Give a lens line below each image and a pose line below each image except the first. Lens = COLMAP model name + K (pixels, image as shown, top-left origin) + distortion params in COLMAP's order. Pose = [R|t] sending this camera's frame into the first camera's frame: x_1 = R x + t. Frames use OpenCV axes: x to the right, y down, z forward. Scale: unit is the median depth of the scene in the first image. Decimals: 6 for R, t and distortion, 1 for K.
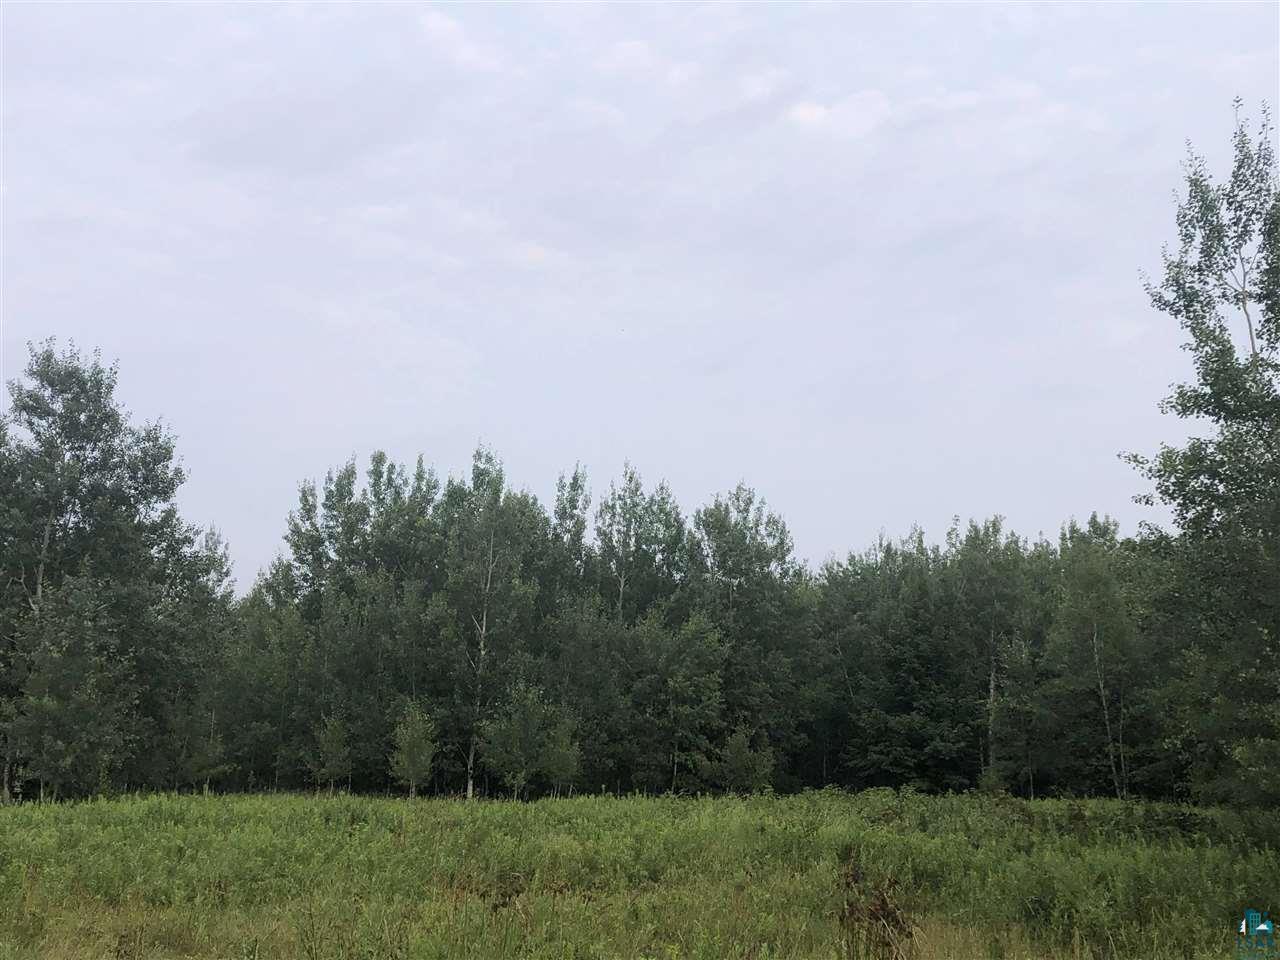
lens RADIAL K [[1546.1, 0, 641.2], [0, 1546.1, 483.9], [0, 0, 1]] dist [0.025111, 0.000000]
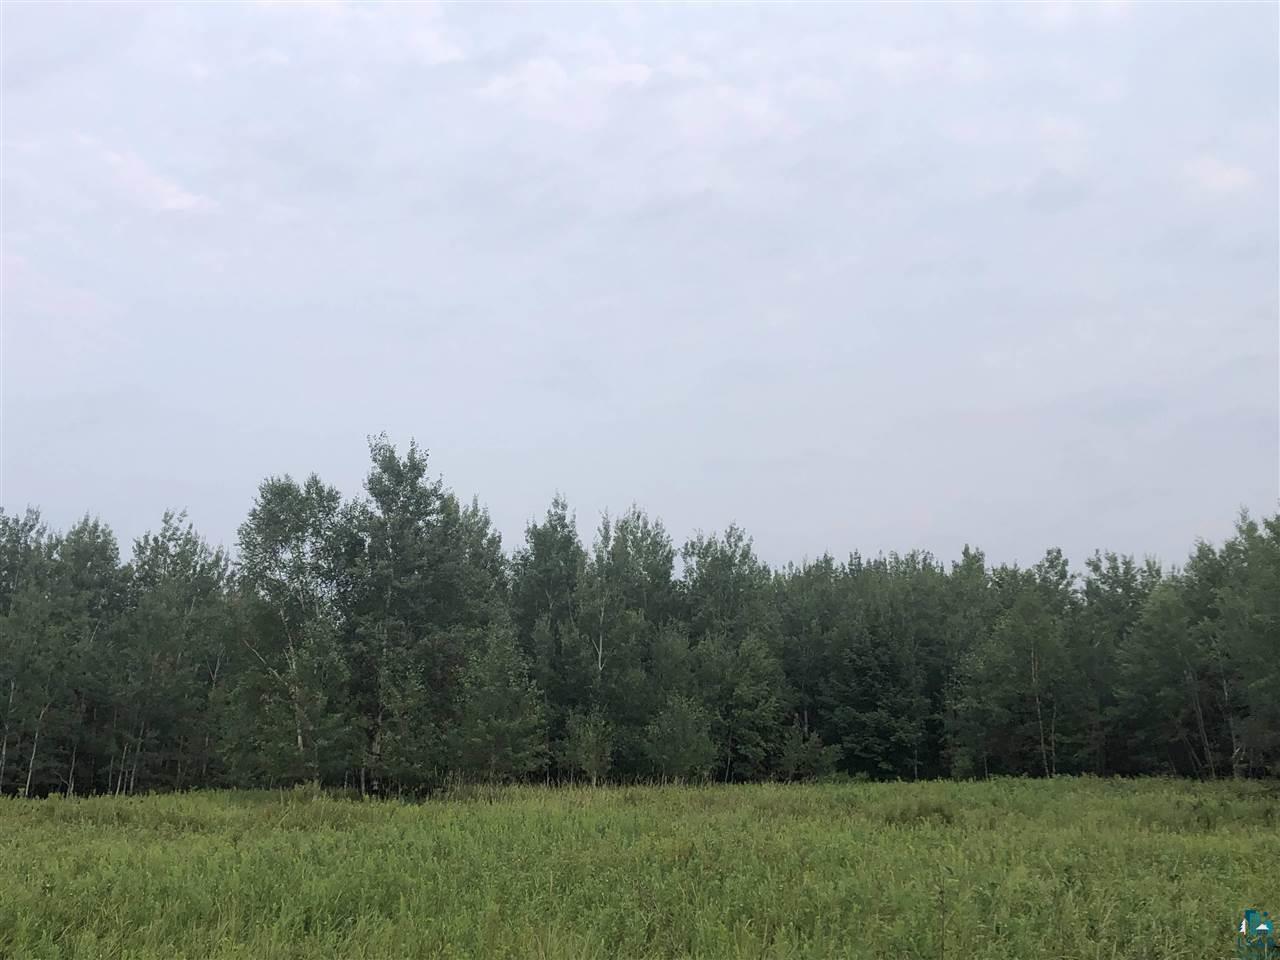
lens RADIAL K [[1546.1, 0, 638.3], [0, 1546.1, 477.3], [0, 0, 1]] dist [0.025111, 0.000000]
pose [[0.971715, 0.022444, 0.235088, -0.319840], [-0.025219, 0.999643, 0.008808, -0.049587], [-0.234806, -0.014487, 0.971934, -0.186684]]
